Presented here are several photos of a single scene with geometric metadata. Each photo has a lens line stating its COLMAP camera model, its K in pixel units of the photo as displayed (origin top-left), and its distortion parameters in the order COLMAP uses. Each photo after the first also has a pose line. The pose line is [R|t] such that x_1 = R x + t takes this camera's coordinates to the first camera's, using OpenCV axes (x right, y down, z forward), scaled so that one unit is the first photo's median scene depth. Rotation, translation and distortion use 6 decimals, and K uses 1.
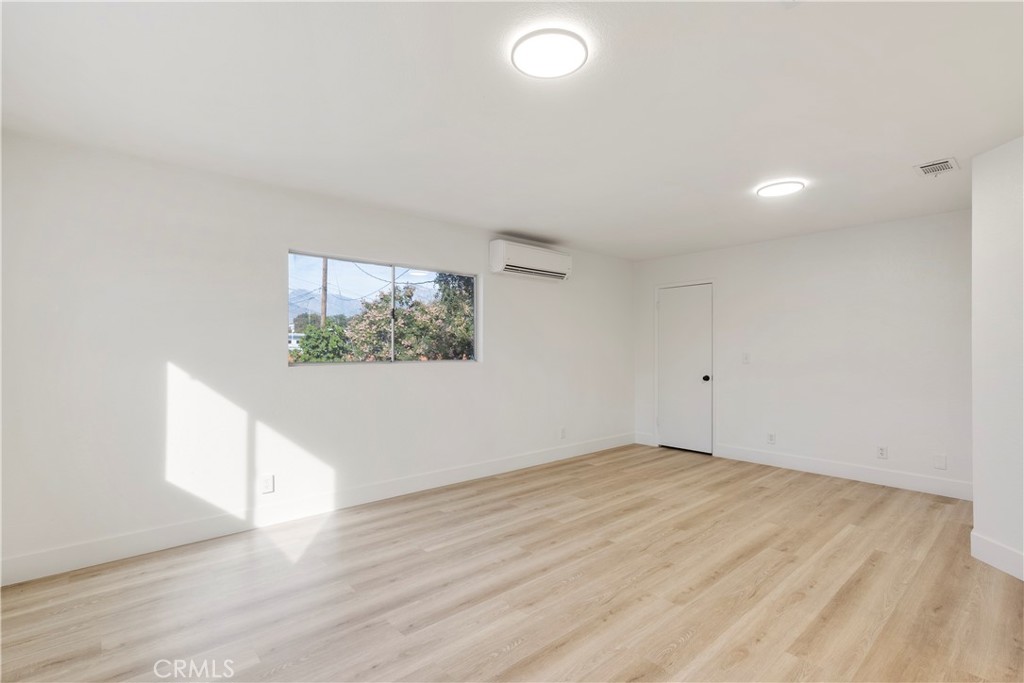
lens RADIAL K [[472.8, 0, 509.8], [0, 472.8, 350.7], [0, 0, 1]] dist [0.005306, 0.000215]
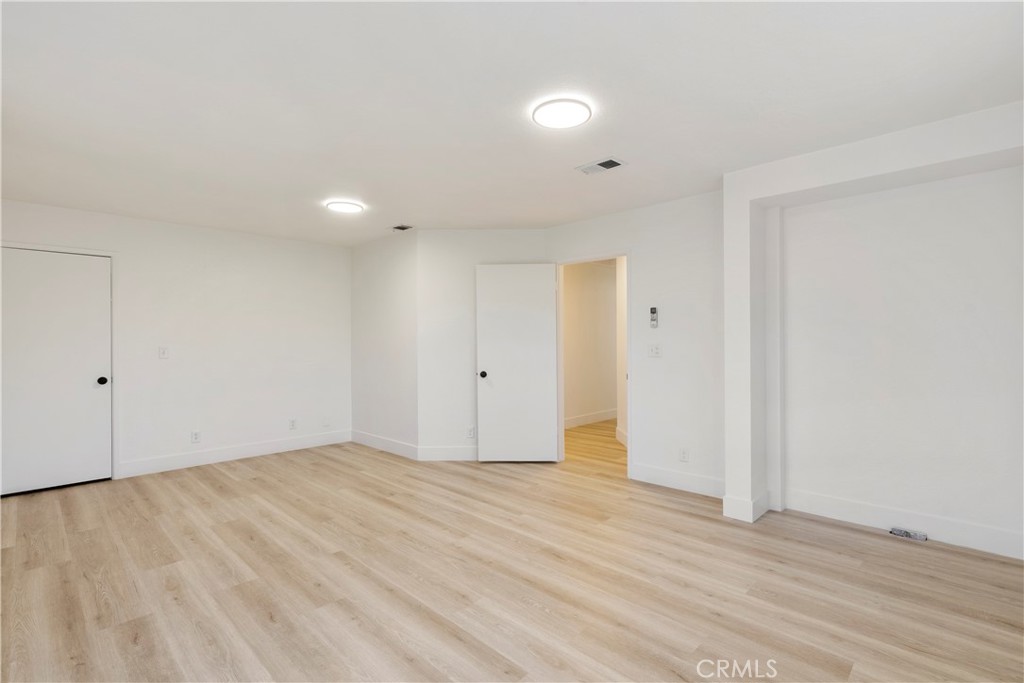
lens RADIAL K [[472.8, 0, 509.9], [0, 472.8, 335.5], [0, 0, 1]] dist [0.005306, 0.000215]
pose [[-0.070852, 0.014559, 0.997381, -0.637629], [0.006126, 0.999881, -0.014161, -0.000131], [-0.997468, 0.005106, -0.070932, 0.638867]]
